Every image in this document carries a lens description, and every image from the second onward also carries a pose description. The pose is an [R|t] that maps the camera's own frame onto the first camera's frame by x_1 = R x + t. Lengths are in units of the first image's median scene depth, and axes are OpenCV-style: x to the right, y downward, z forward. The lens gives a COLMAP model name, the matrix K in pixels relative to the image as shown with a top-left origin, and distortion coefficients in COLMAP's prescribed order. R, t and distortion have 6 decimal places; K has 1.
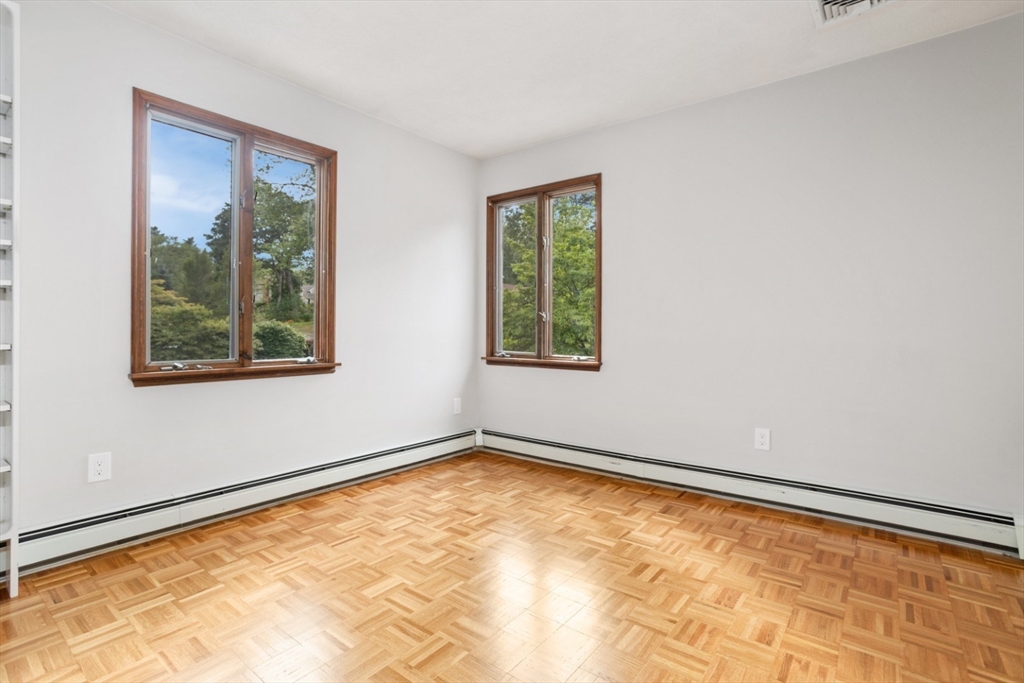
lens RADIAL K [[495.7, 0, 520.4], [0, 495.7, 321.9], [0, 0, 1]] dist [-0.043272, 0.027129]
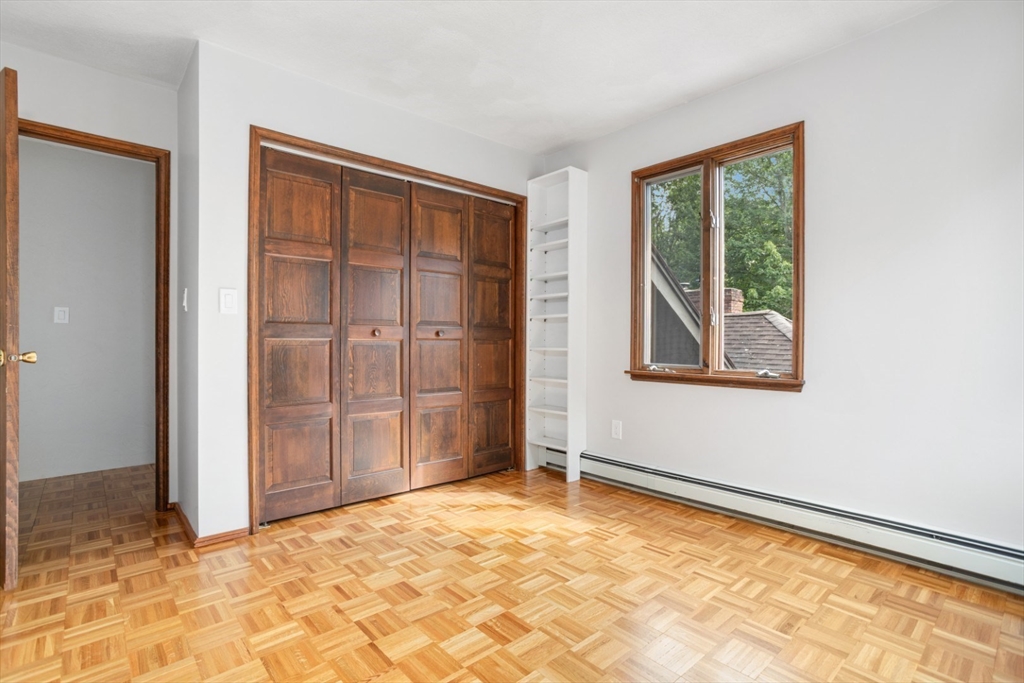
lens RADIAL K [[495.7, 0, 520.4], [0, 495.7, 321.9], [0, 0, 1]] dist [-0.043272, 0.027129]
pose [[-0.175206, -0.043813, -0.983556, 0.616821], [0.008306, 0.998908, -0.045976, 0.023868], [0.984497, -0.016225, -0.174651, 0.813831]]
